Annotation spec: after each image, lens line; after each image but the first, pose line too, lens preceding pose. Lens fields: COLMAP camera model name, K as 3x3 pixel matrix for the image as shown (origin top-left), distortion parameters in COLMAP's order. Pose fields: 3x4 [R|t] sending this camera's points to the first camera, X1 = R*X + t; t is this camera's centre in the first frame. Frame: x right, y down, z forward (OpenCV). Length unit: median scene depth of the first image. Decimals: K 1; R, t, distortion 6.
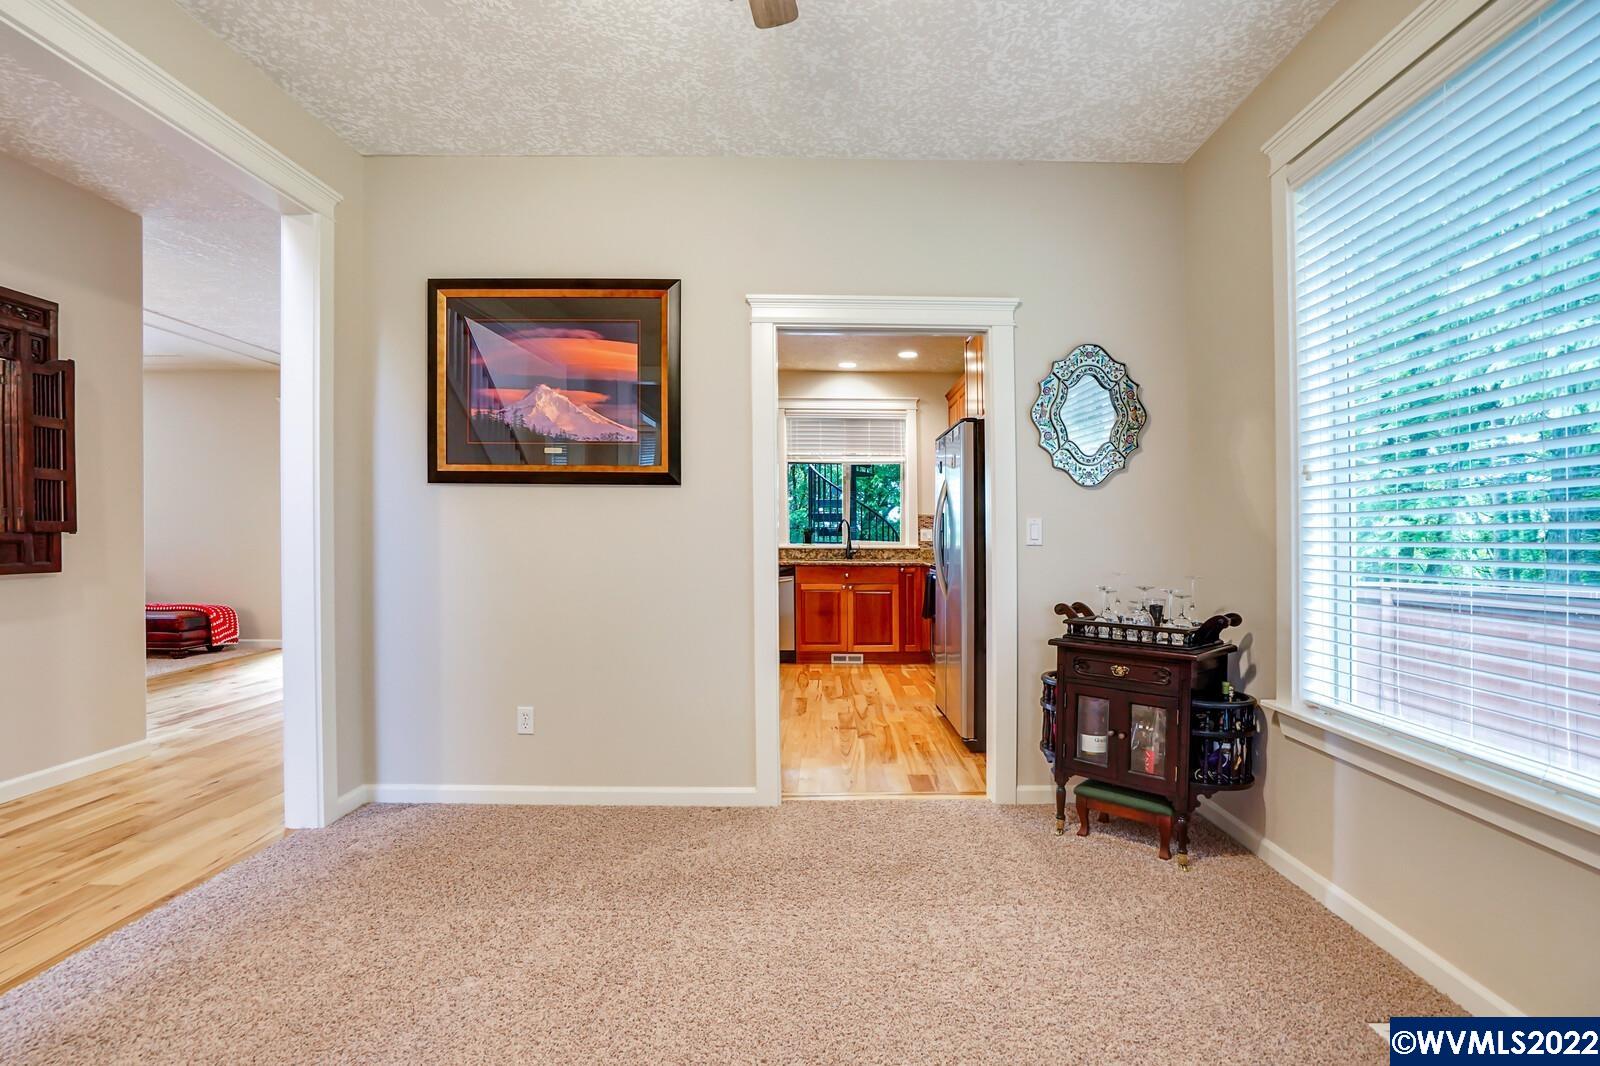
lens RADIAL K [[800.8, 0, 807.3], [0, 800.8, 539.5], [0, 0, 1]] dist [-0.000913, 0.000001]
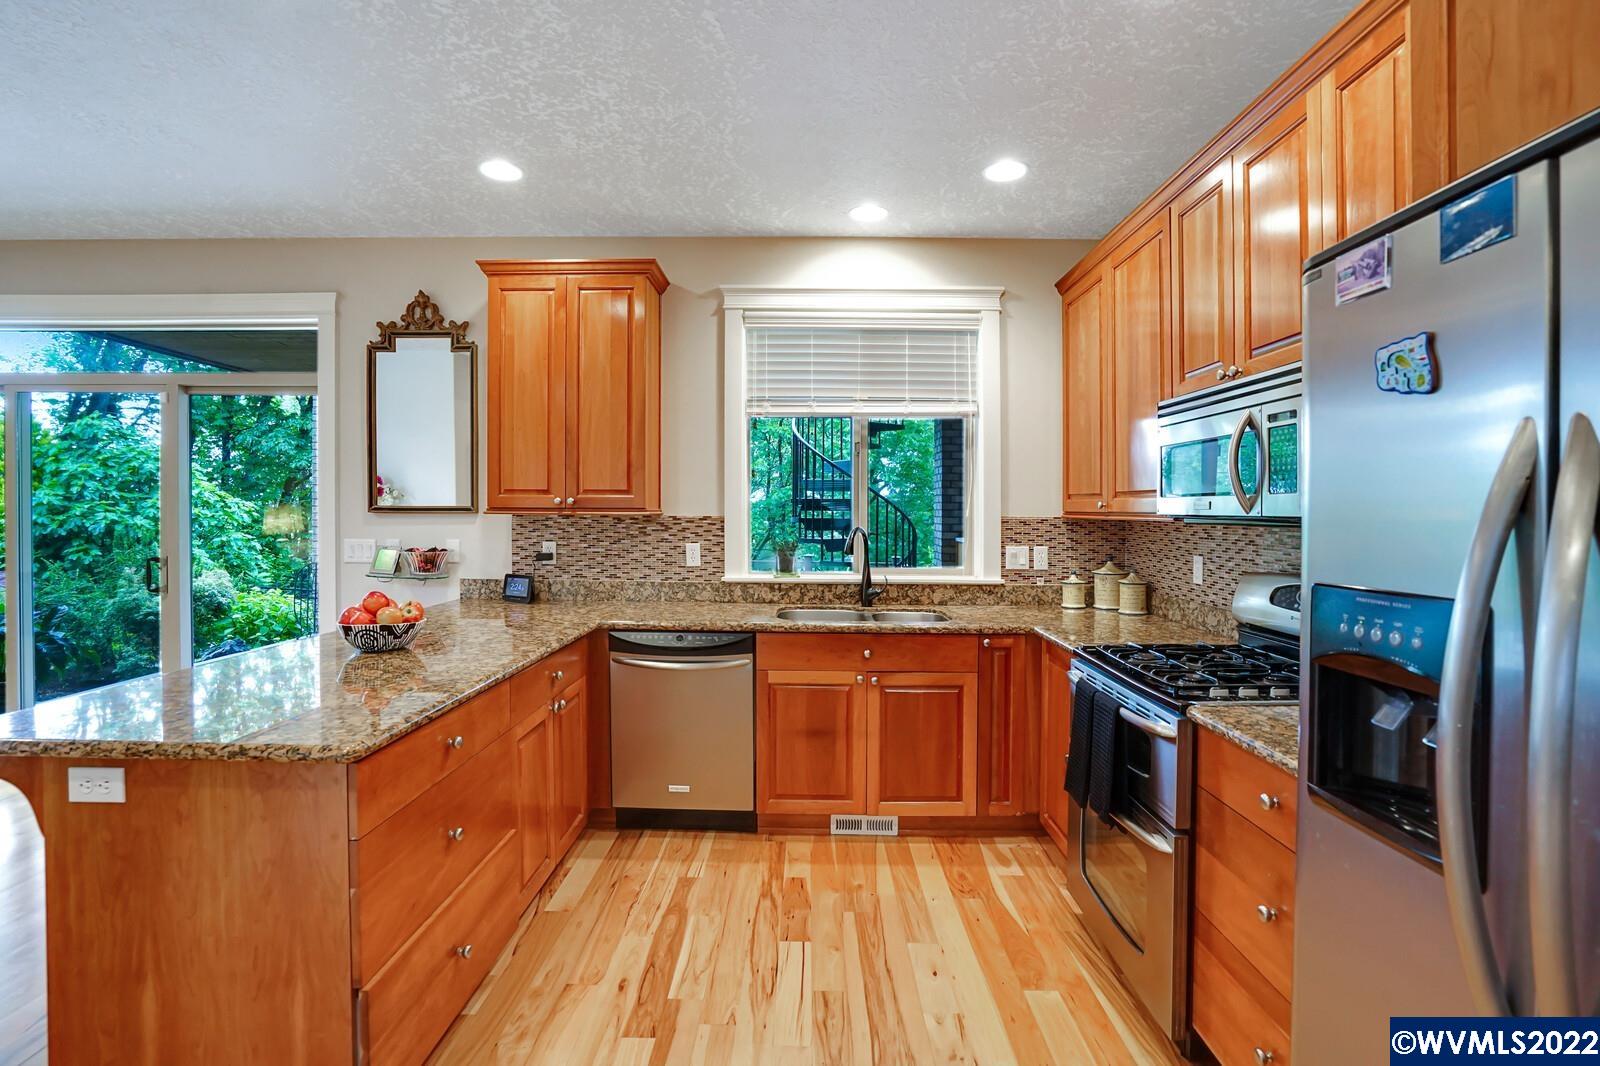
lens RADIAL K [[748.0, 0, 779.1], [0, 748.0, 520.6], [0, 0, 1]] dist [-0.035822, 0.013450]
pose [[0.999753, 0.007859, -0.020805, 0.007100], [-0.007615, 0.999901, 0.011819, -0.036011], [0.020896, -0.011658, 0.999714, 0.560567]]
